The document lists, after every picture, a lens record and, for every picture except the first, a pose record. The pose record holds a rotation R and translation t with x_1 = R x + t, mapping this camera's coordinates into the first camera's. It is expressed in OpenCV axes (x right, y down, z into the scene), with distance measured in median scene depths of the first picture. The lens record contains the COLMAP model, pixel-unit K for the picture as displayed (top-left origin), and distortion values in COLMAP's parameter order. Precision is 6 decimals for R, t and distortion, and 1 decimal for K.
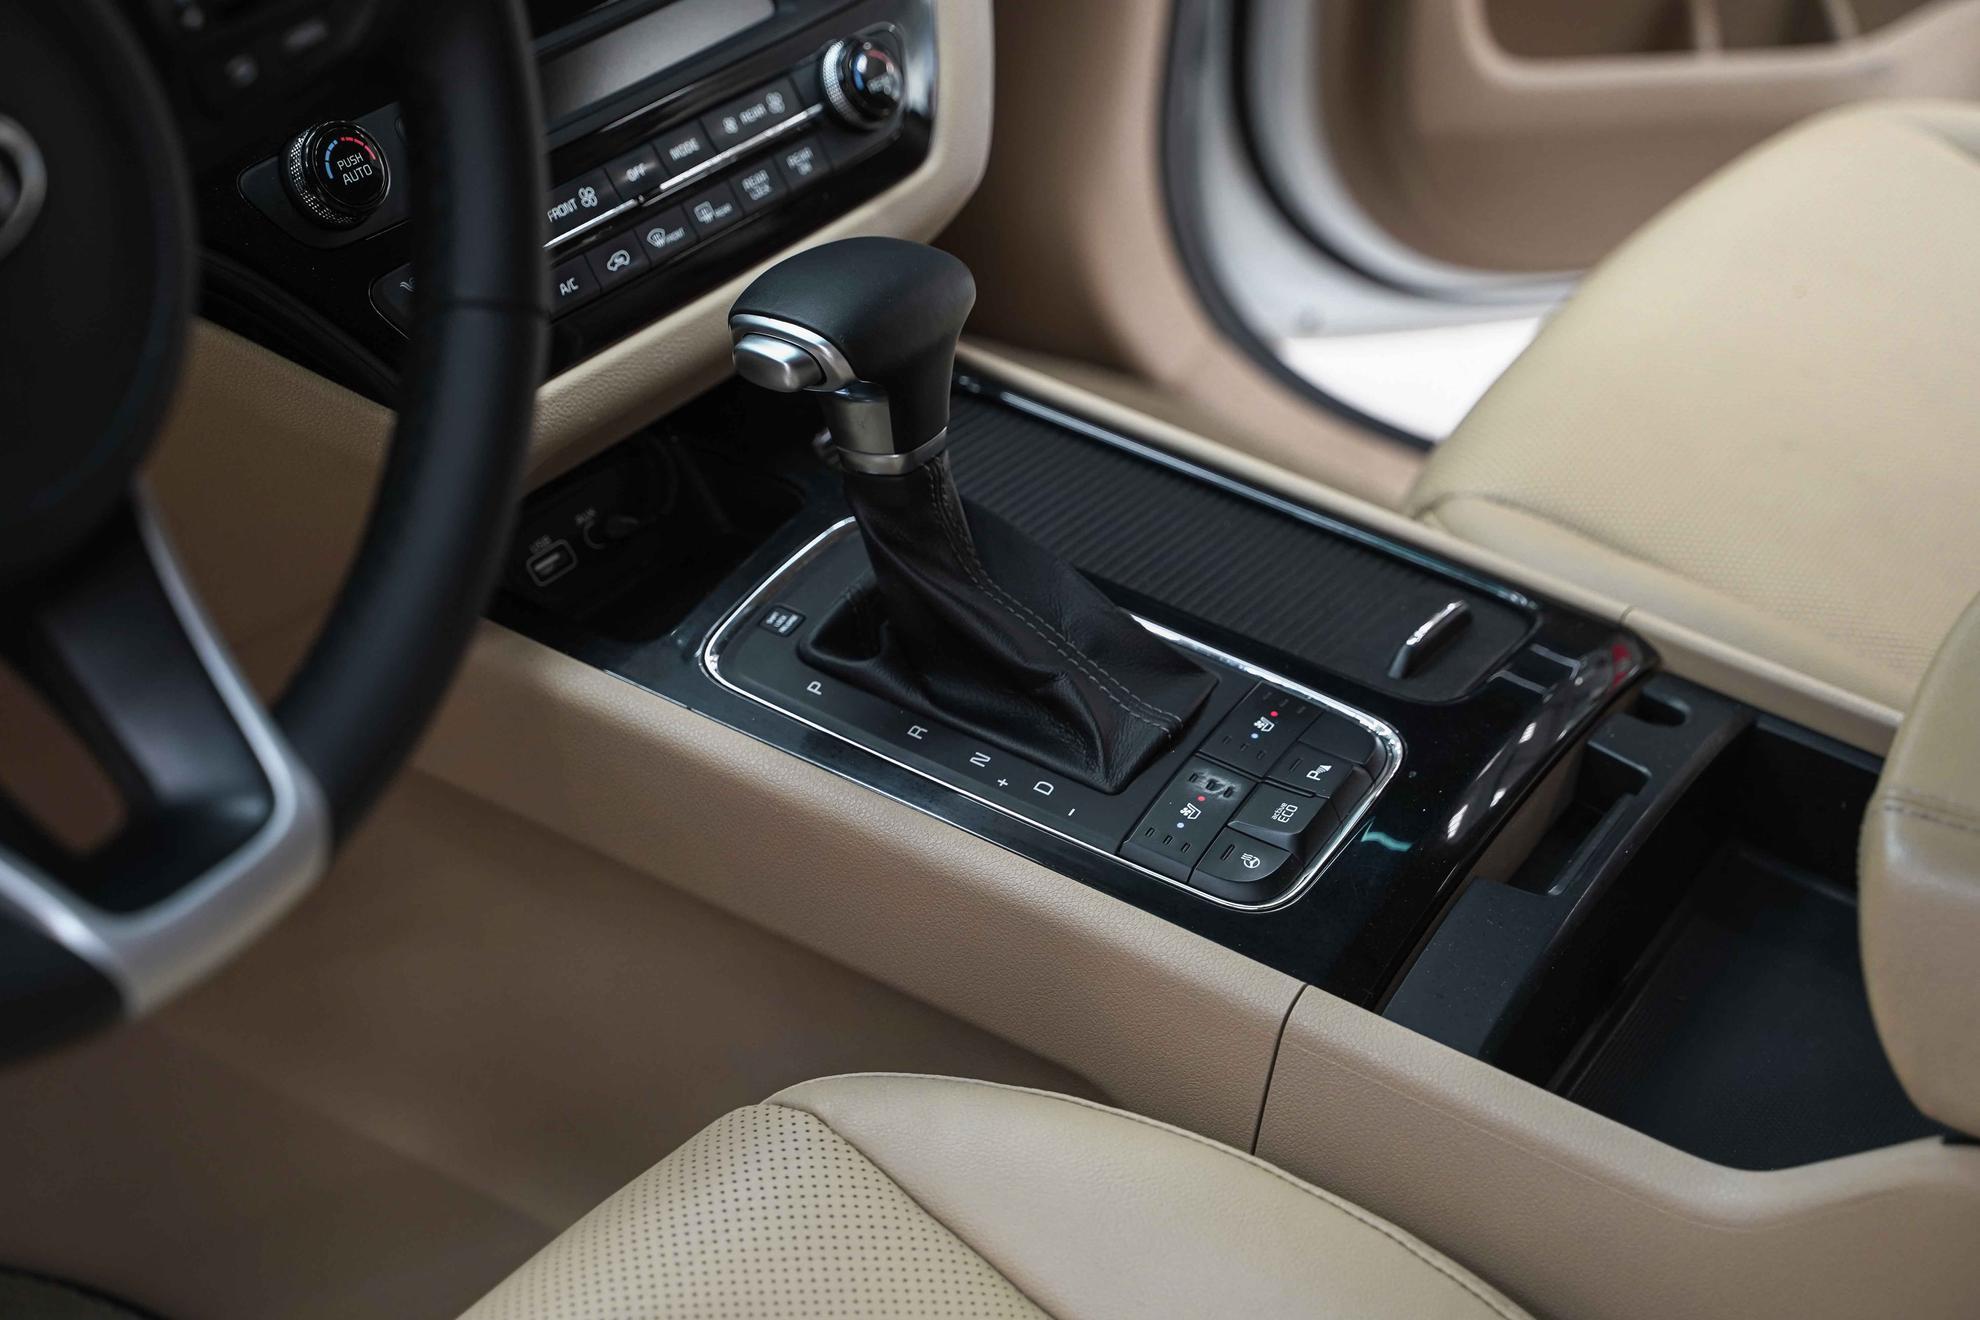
lens RADIAL K [[3544.0, 0, 991.5], [0, 3544.0, 658.9], [0, 0, 1]] dist [0.078570, 0.000000]
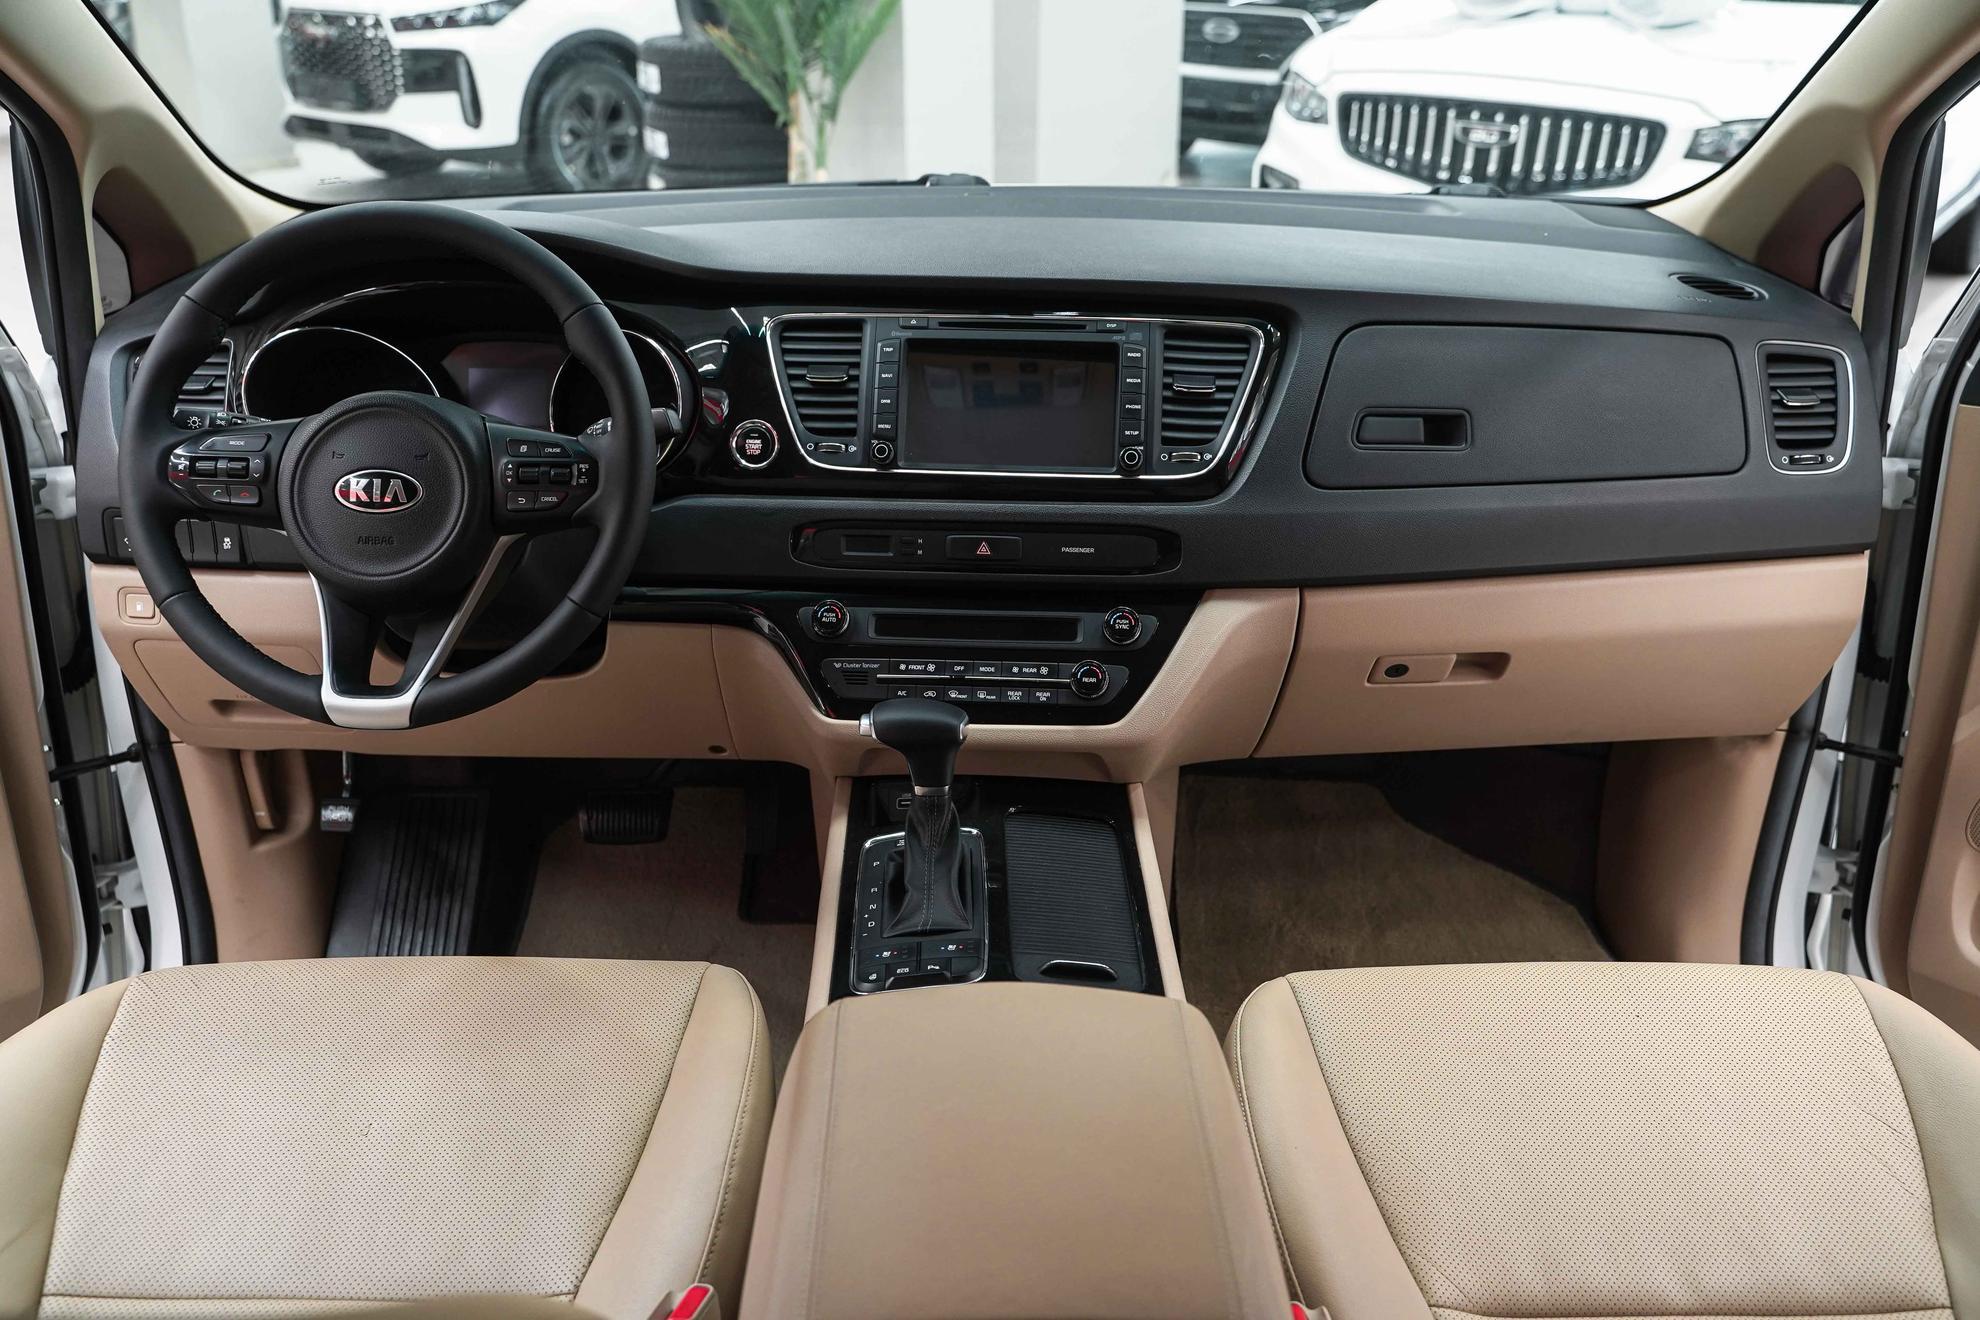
lens RADIAL K [[1581.6, 0, 990.9], [0, 1581.6, 655.4], [0, 0, 1]] dist [-0.021511, 0.006163]
pose [[0.530493, 0.270964, -0.803216, 0.853097], [-0.448371, 0.893831, 0.005401, -0.167371], [0.719403, 0.357274, 0.595664, 0.347709]]
